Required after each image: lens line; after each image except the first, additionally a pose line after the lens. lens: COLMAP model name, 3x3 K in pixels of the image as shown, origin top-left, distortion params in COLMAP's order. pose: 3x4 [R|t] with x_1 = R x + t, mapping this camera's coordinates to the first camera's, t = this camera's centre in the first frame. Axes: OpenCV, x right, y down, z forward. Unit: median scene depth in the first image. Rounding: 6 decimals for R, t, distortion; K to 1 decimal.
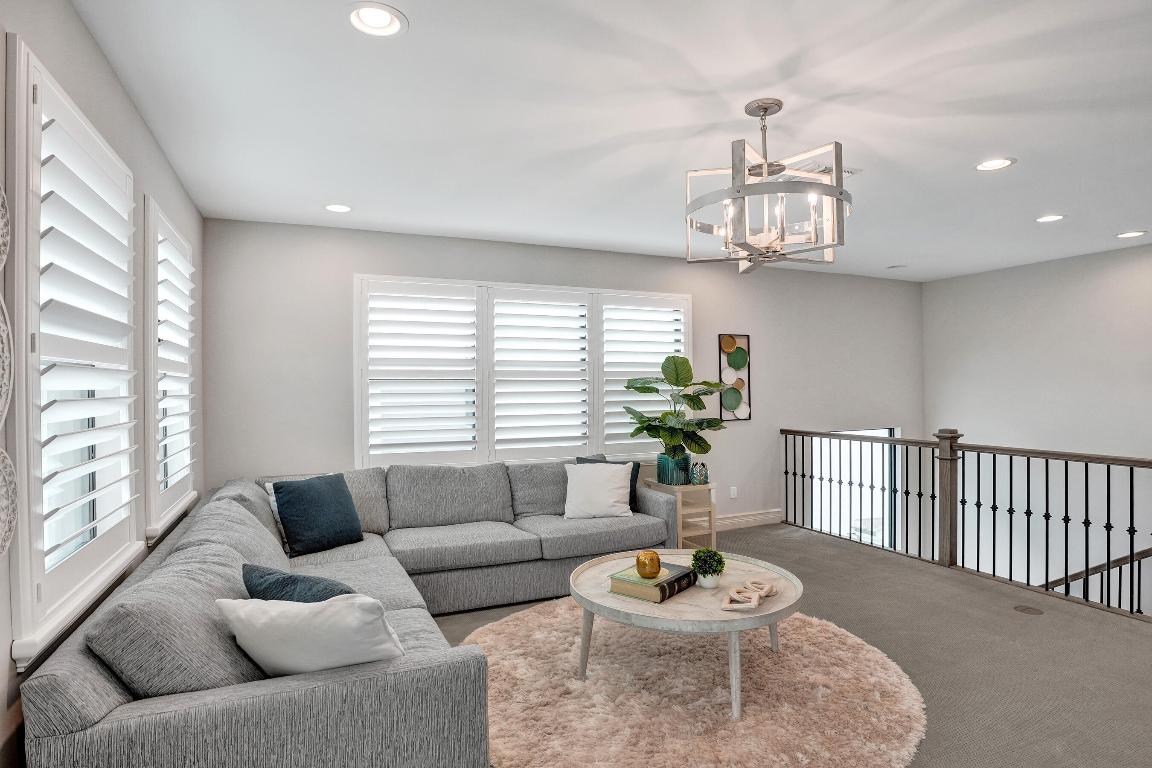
lens RADIAL K [[609.8, 0, 581.8], [0, 609.8, 385.4], [0, 0, 1]] dist [-0.044837, 0.012396]
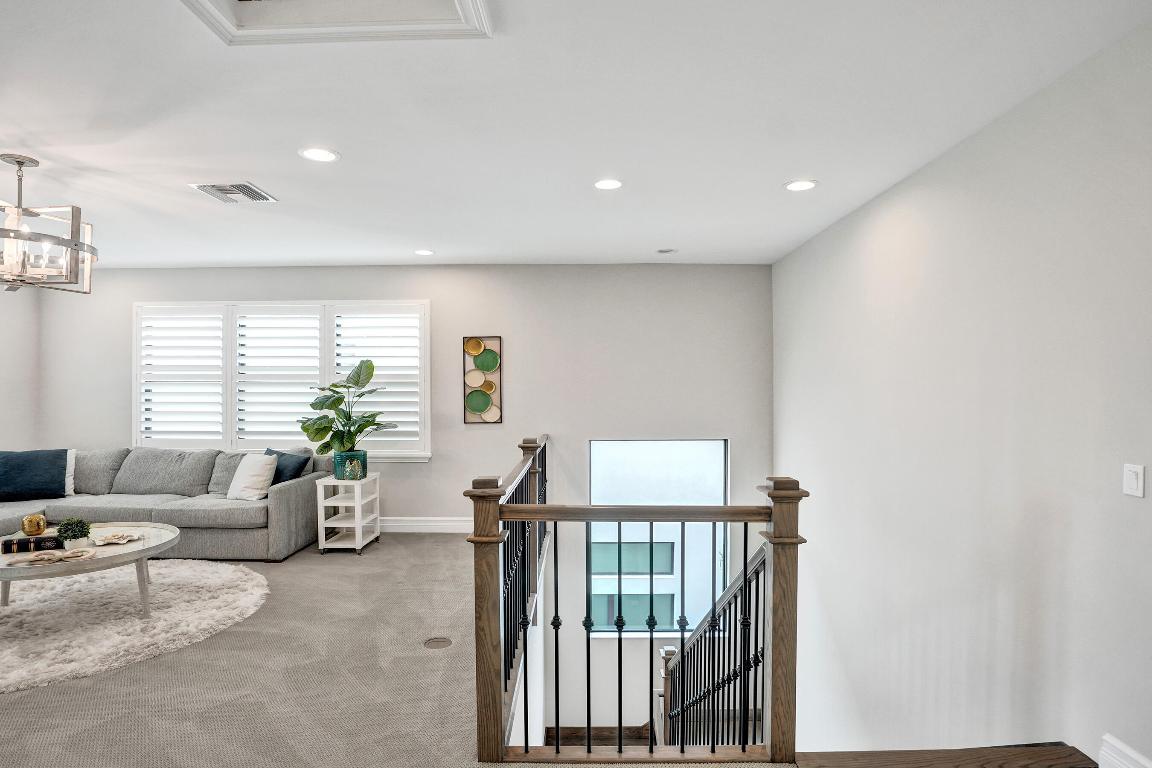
lens RADIAL K [[609.8, 0, 581.7], [0, 609.8, 386.3], [0, 0, 1]] dist [-0.044837, 0.012396]
pose [[0.909814, 0.004049, -0.414996, 0.818450], [-0.005609, 0.999981, -0.002541, -0.001508], [0.414978, 0.004640, 0.909820, 0.169351]]
